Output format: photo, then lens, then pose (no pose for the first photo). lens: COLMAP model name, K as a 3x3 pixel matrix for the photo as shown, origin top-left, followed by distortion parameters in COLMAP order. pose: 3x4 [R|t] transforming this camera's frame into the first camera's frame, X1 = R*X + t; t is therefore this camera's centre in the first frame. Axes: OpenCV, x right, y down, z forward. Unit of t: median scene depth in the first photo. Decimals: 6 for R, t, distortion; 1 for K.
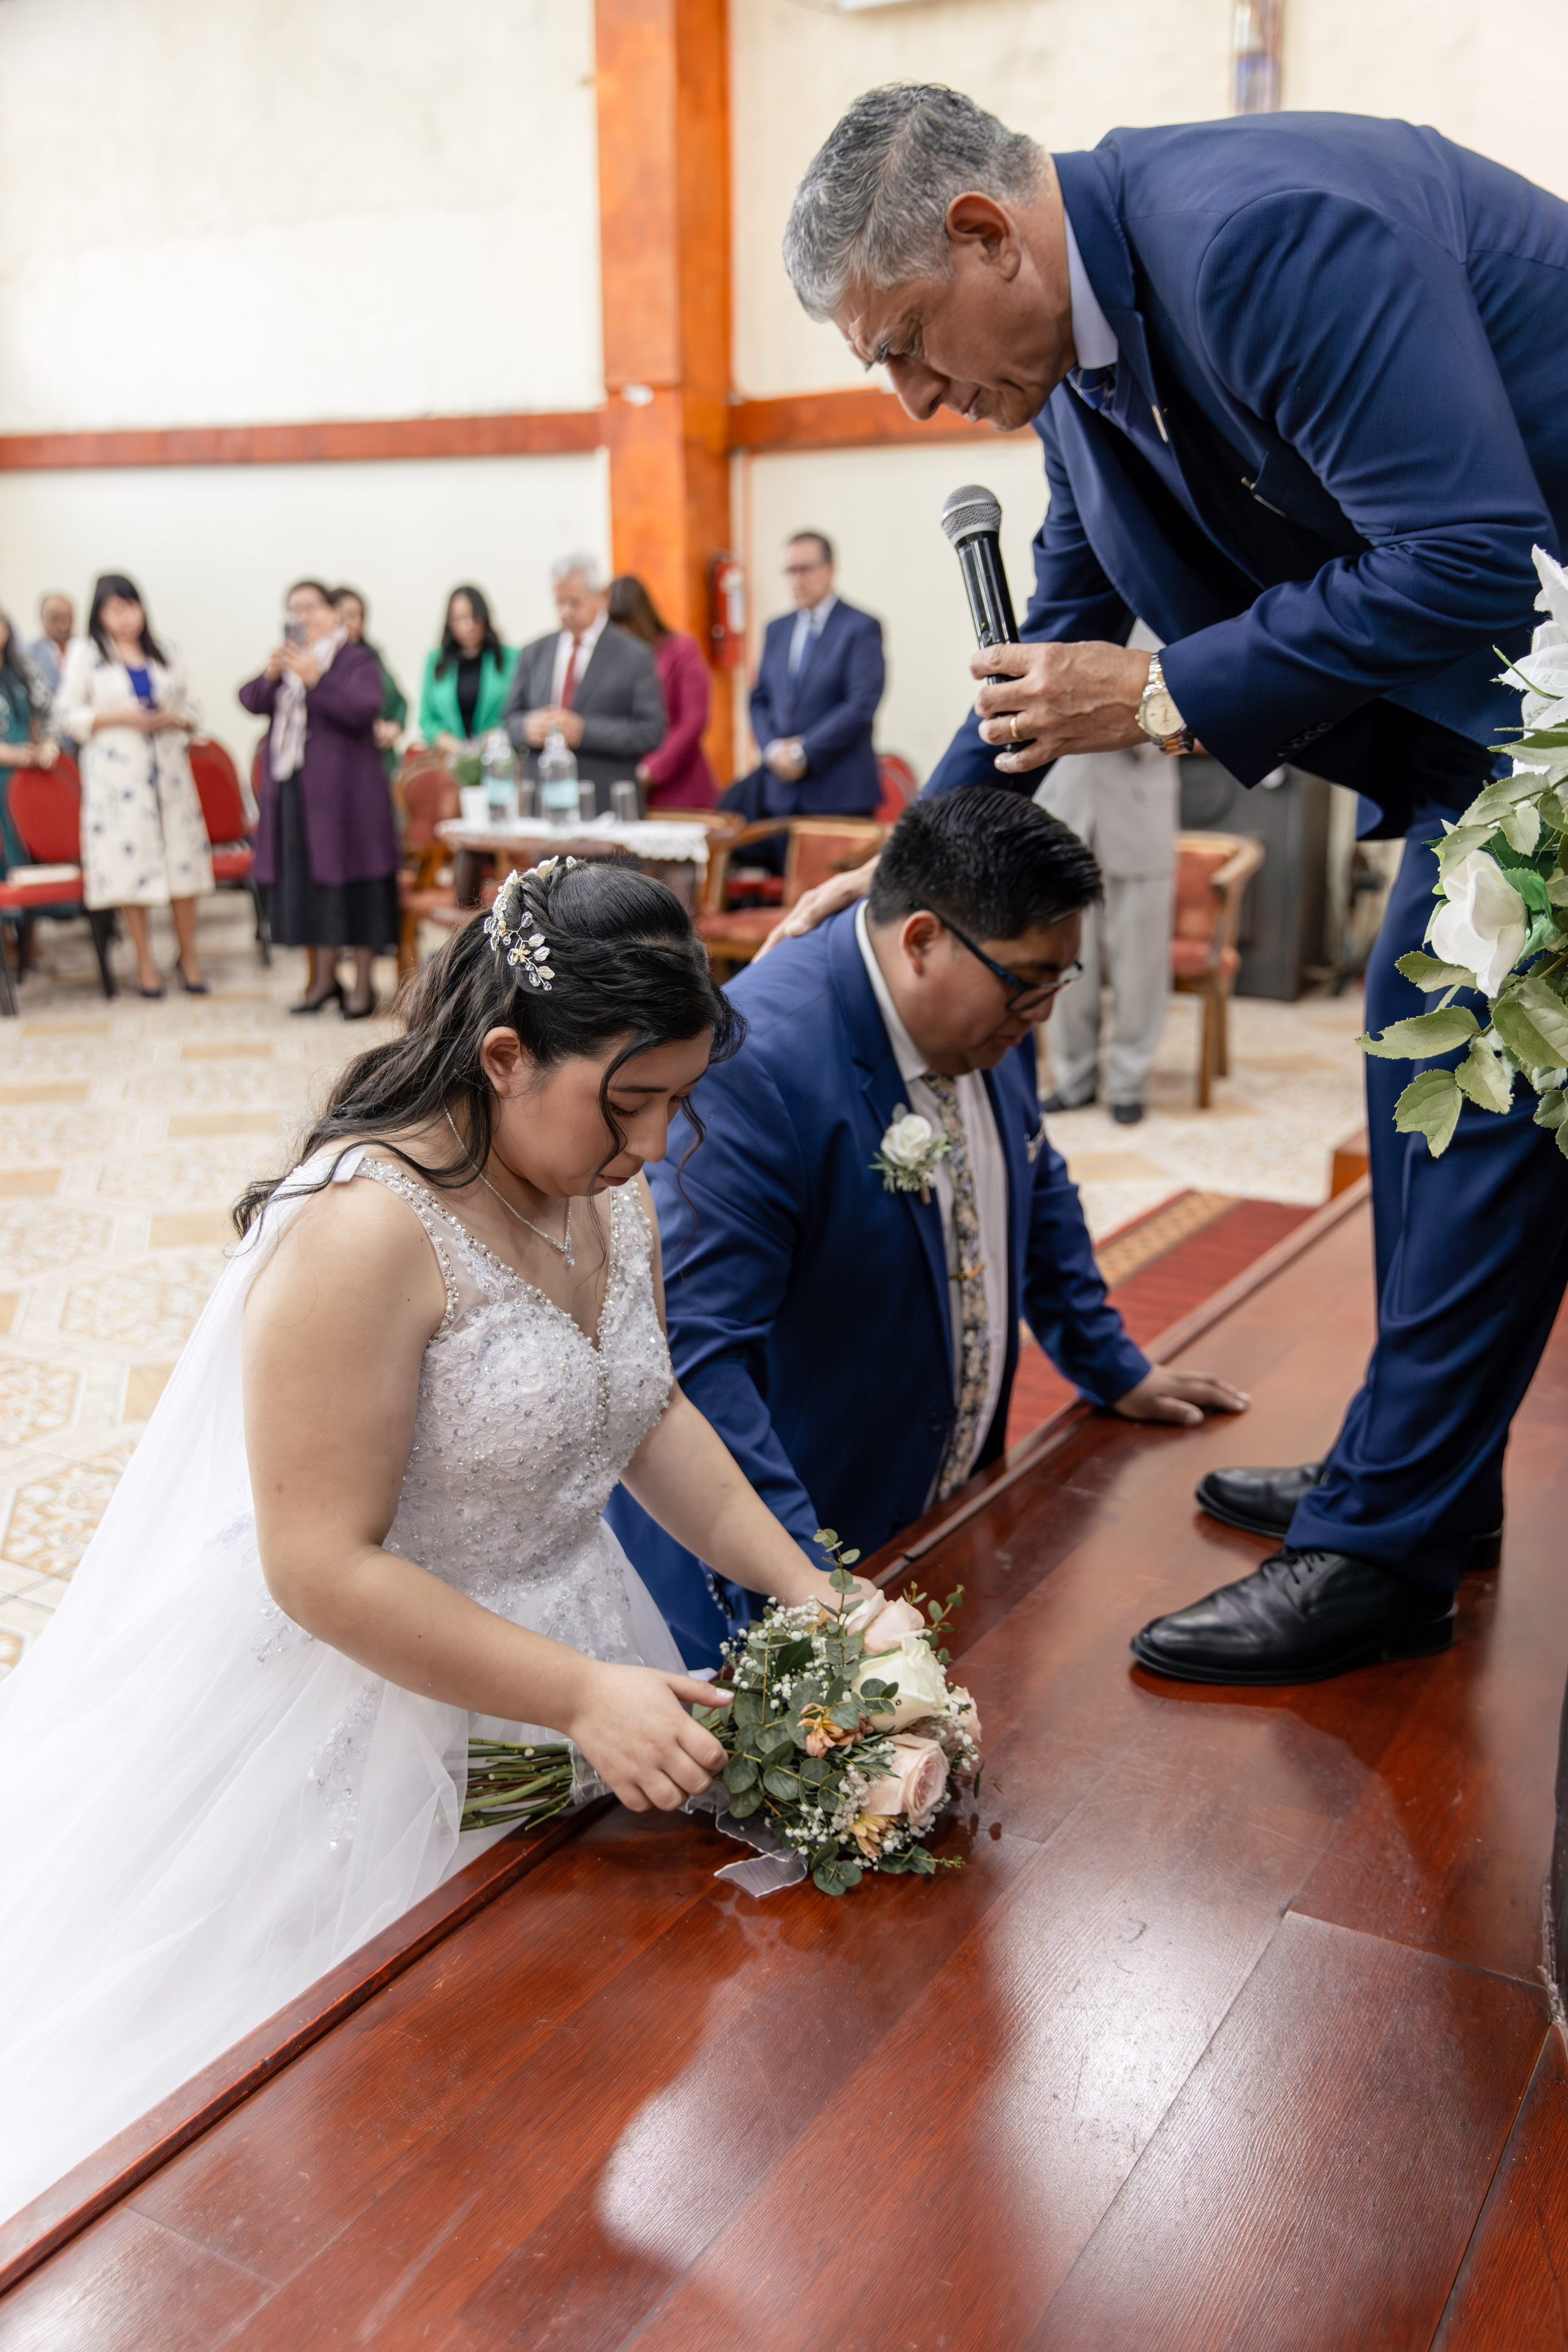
lens RADIAL K [[2103.3, 0, 790.1], [0, 2103.3, 1187.0], [0, 0, 1]] dist [-0.001117, 0.000694]
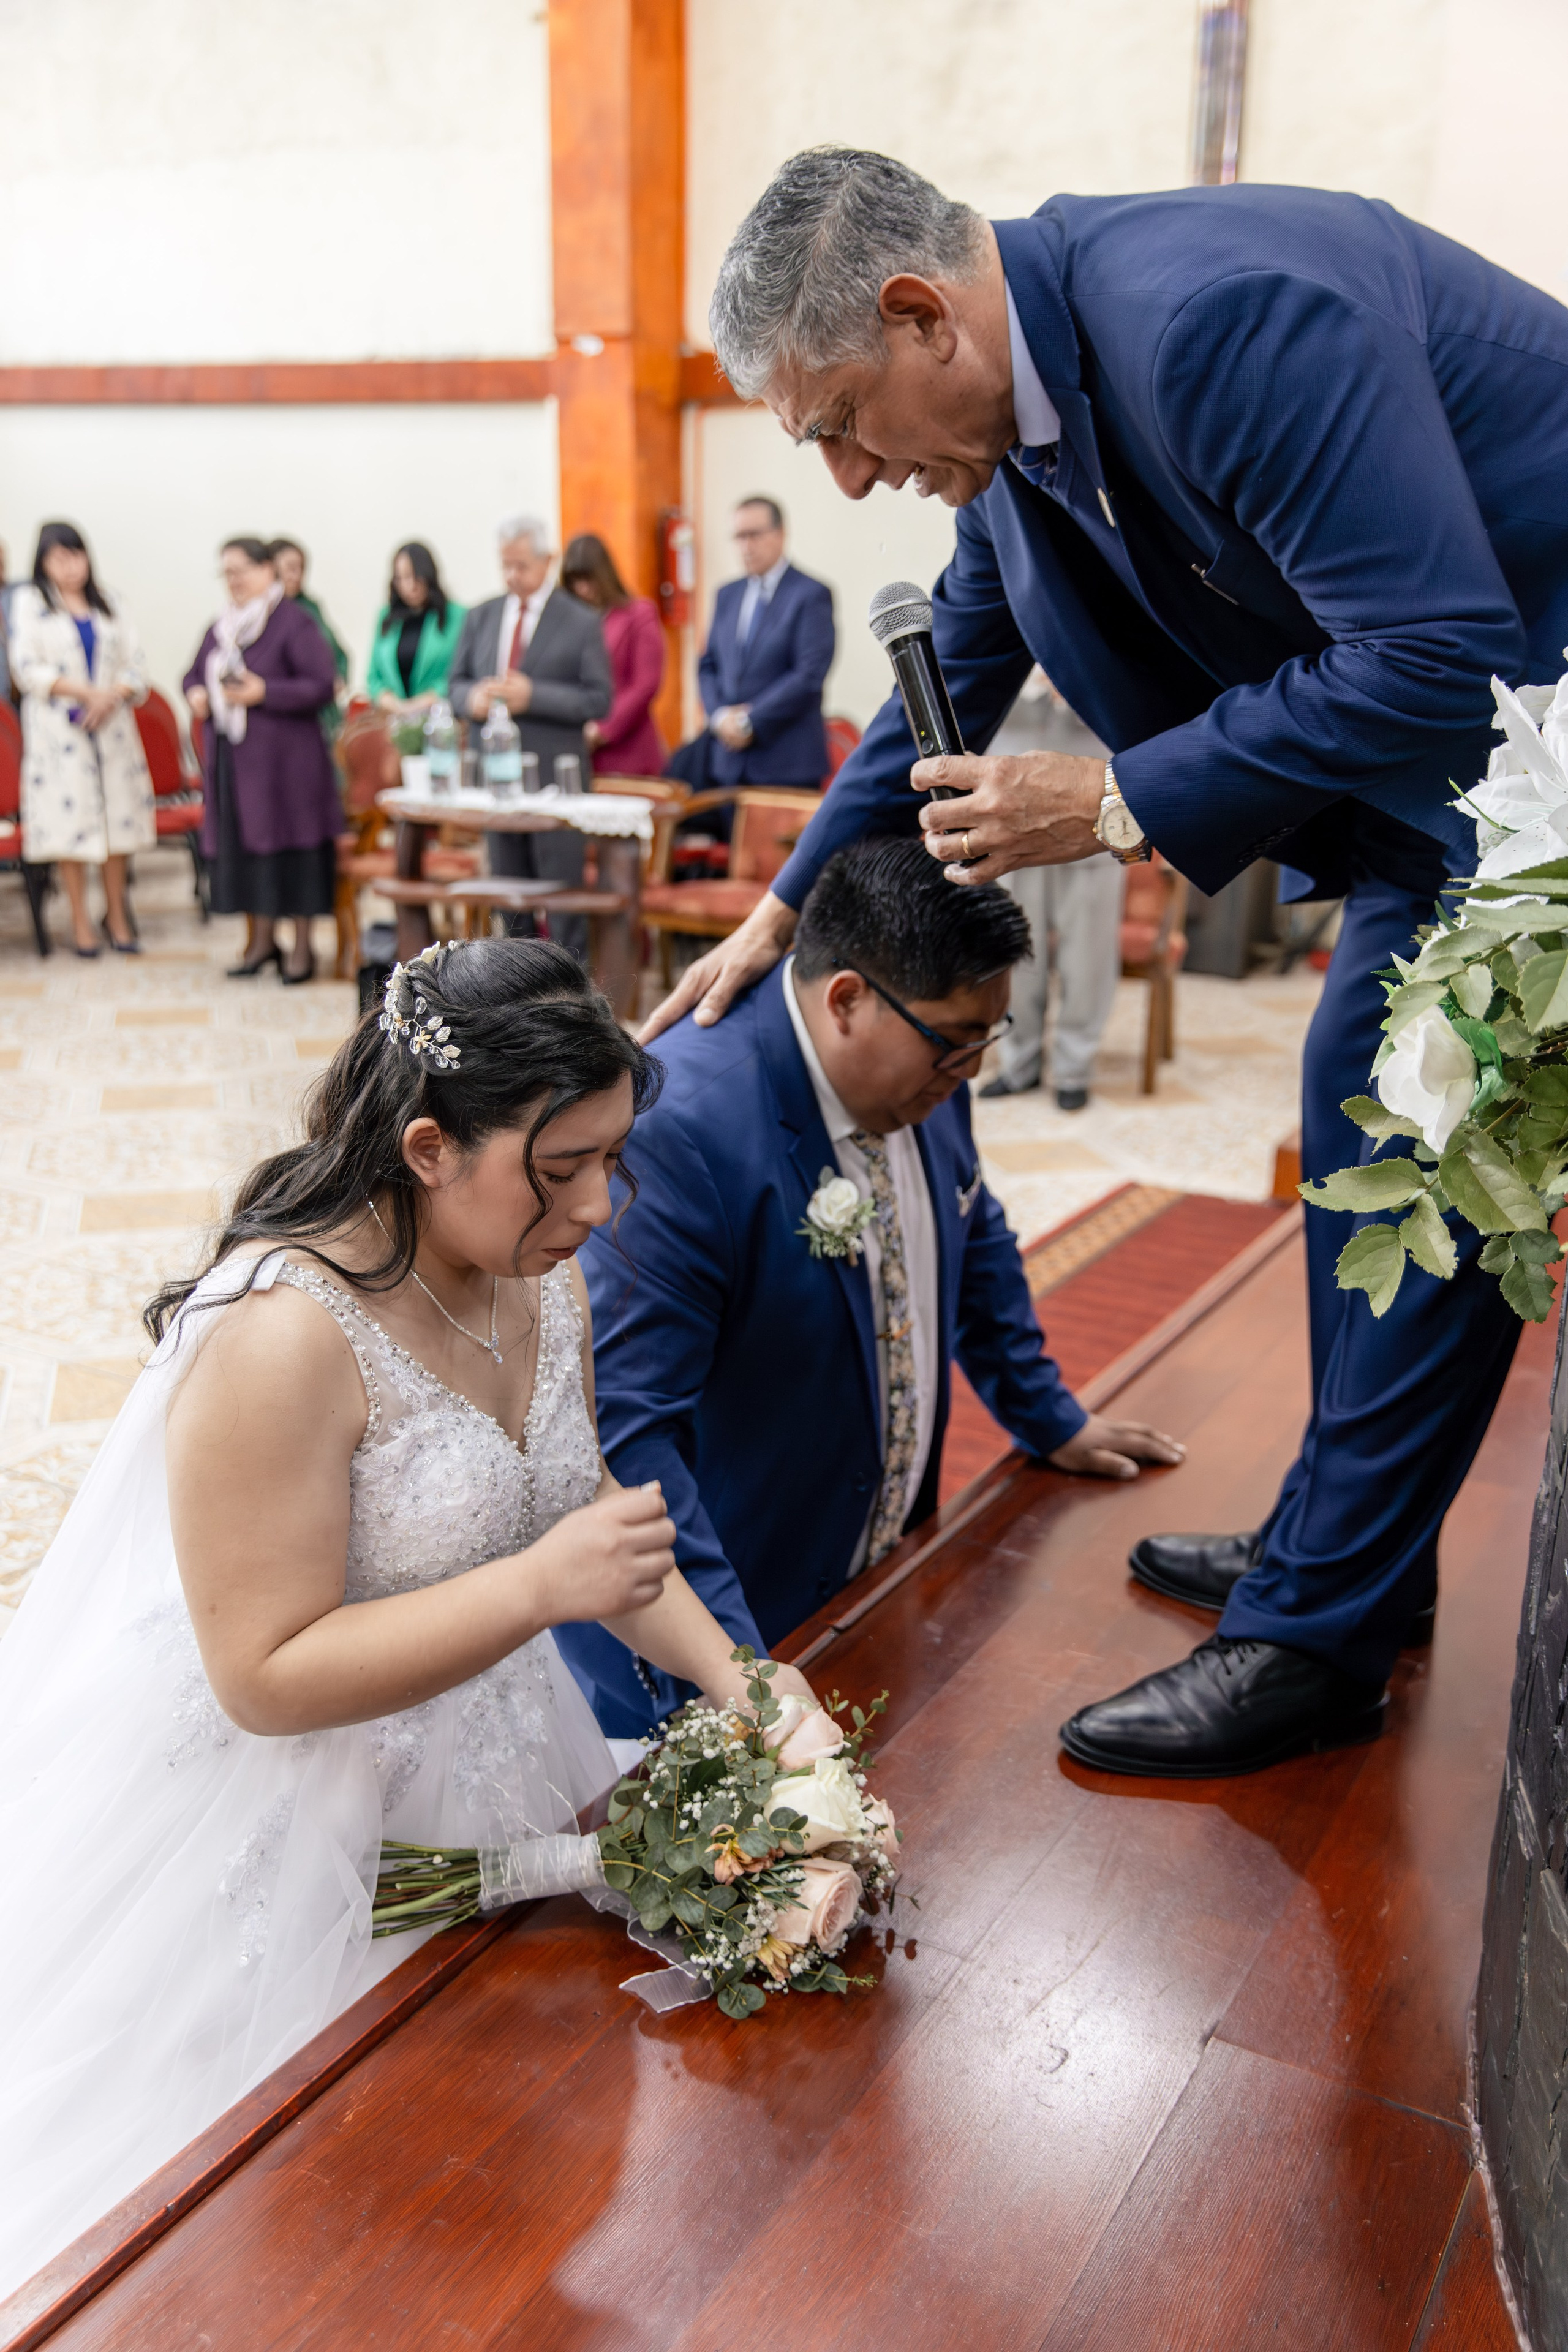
lens RADIAL K [[2103.3, 0, 772.7], [0, 2103.3, 1195.9], [0, 0, 1]] dist [-0.001117, 0.000694]
pose [[0.999760, 0.012820, 0.017777, 0.003021], [-0.013414, 0.999342, 0.033700, -0.031770], [-0.017334, -0.033930, 0.999274, 0.010900]]
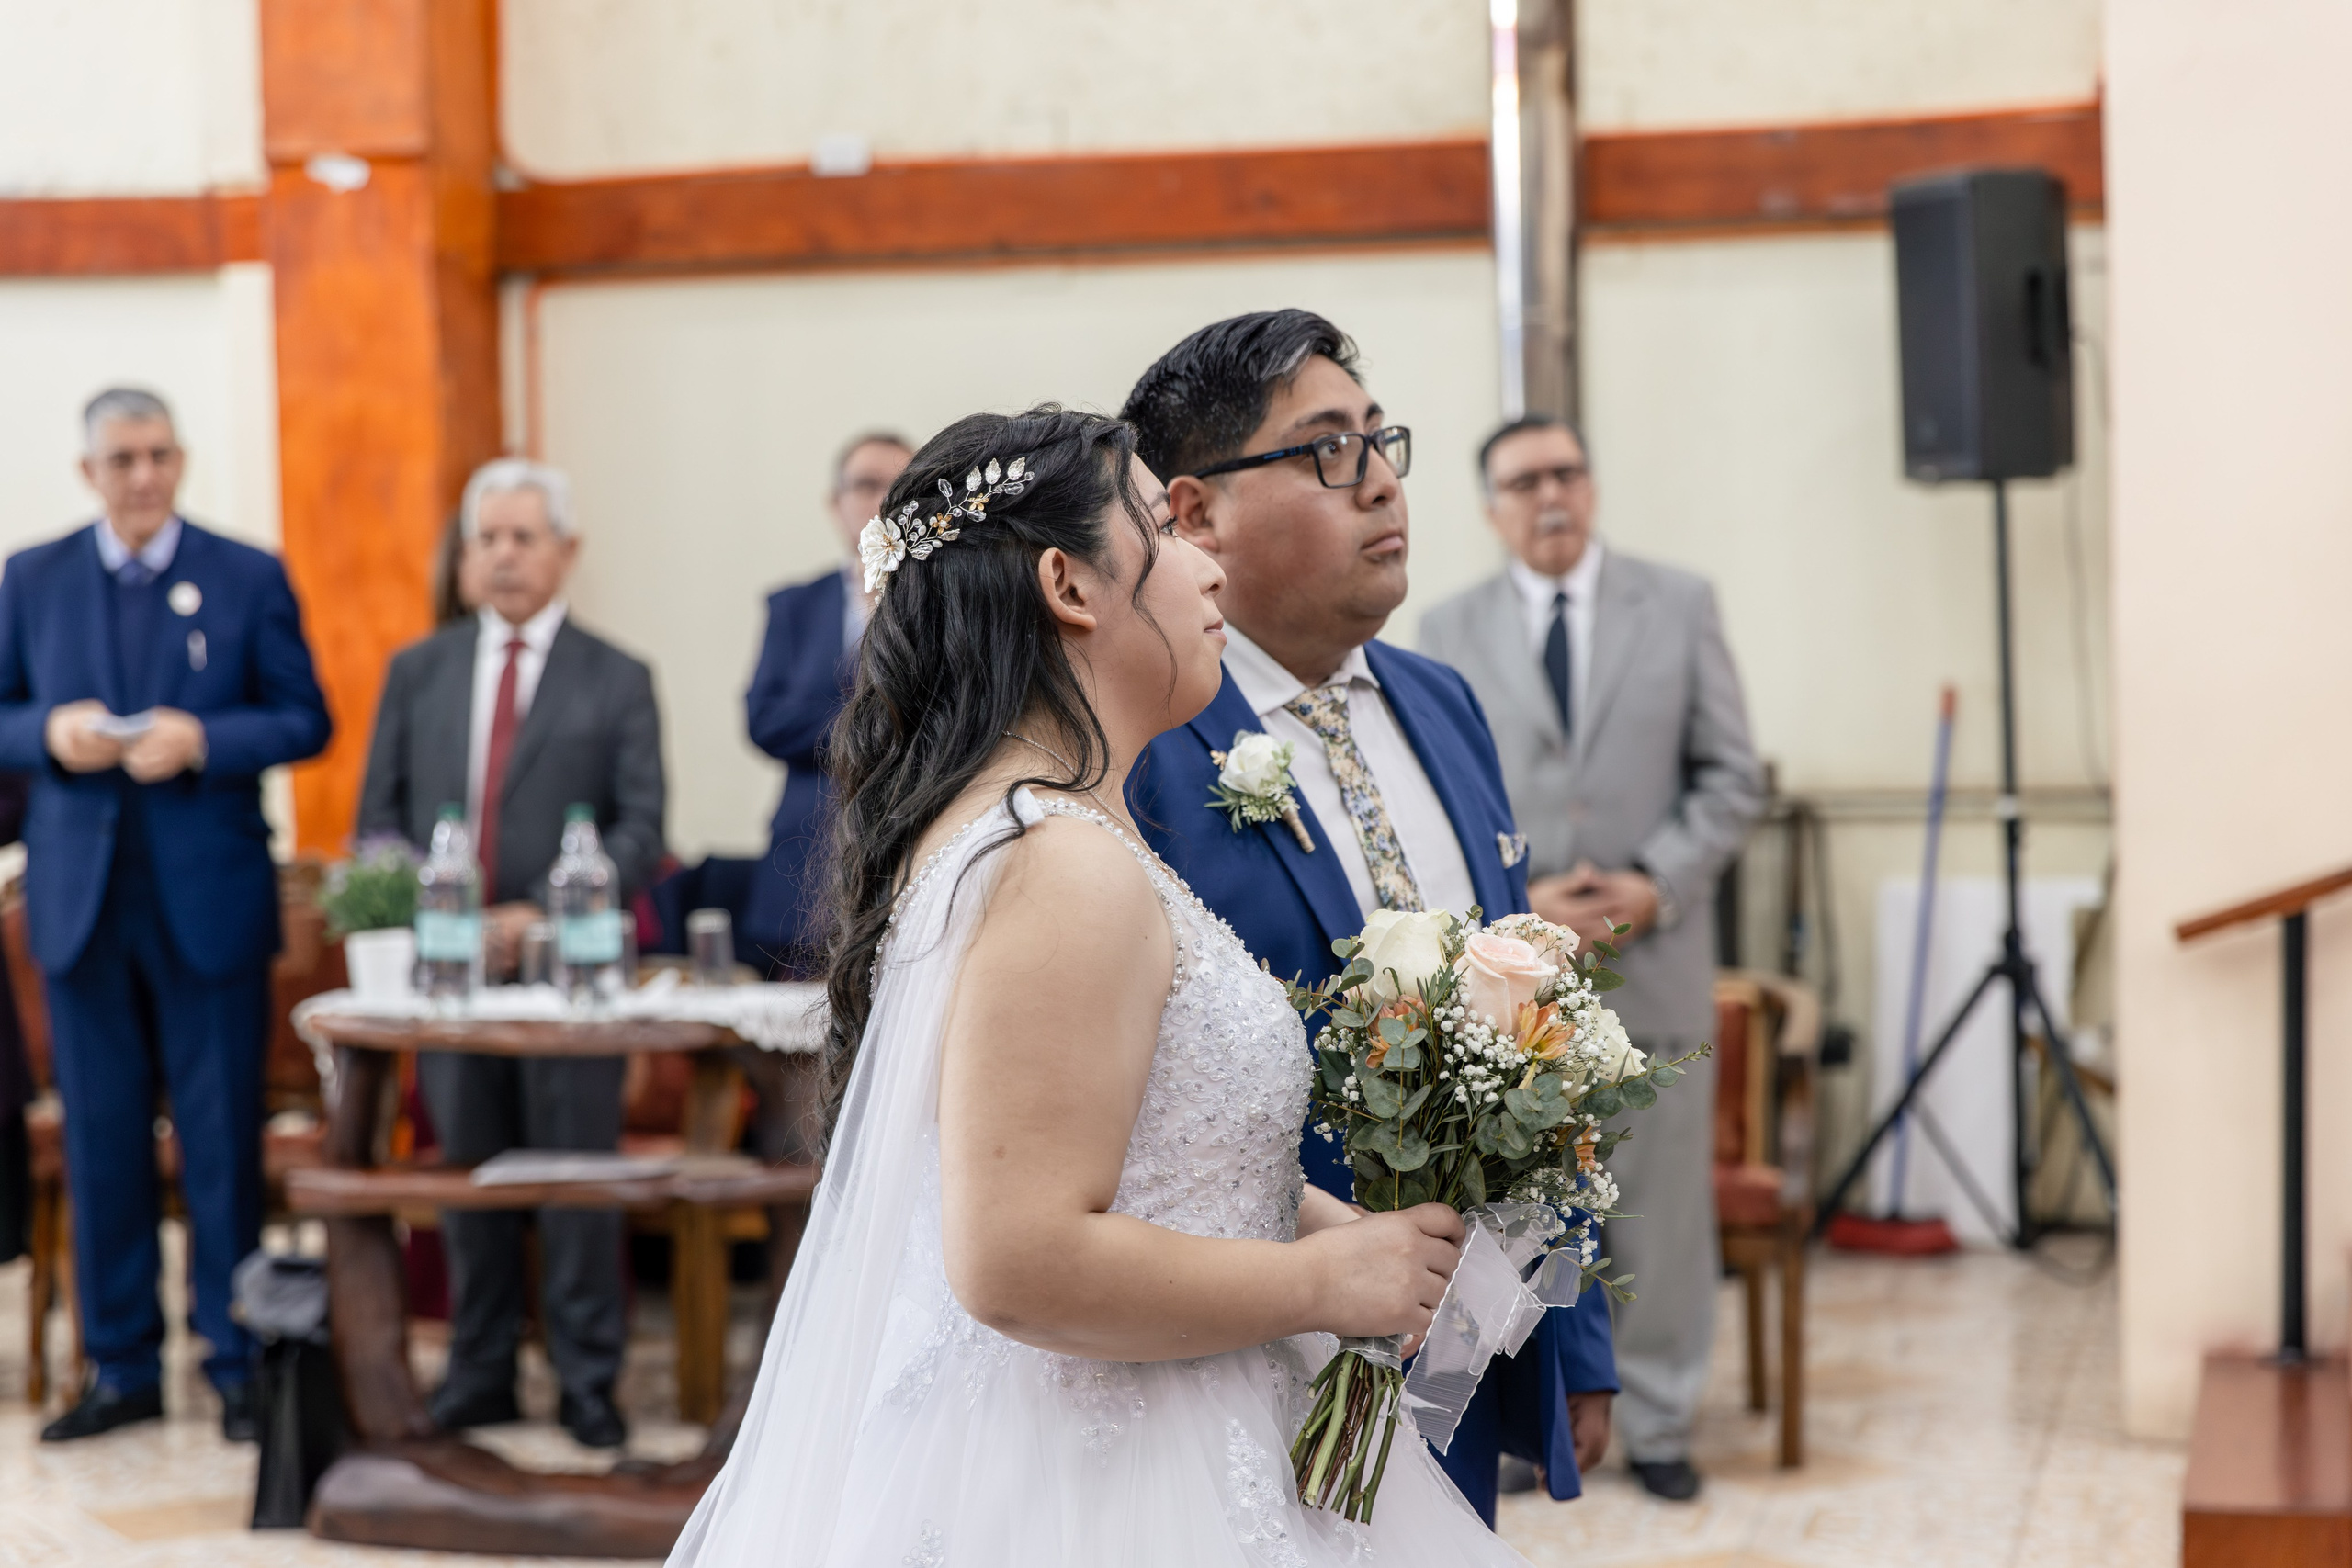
lens RADIAL K [[4656.9, 0, 1176.0], [0, 4656.9, 780.5], [0, 0, 1]] dist [-0.011172, 0.000000]
pose [[0.957909, -0.023479, 0.286109, -0.456492], [0.084725, 0.975377, -0.203621, 0.032120], [-0.274283, 0.219291, 0.936312, -0.179146]]
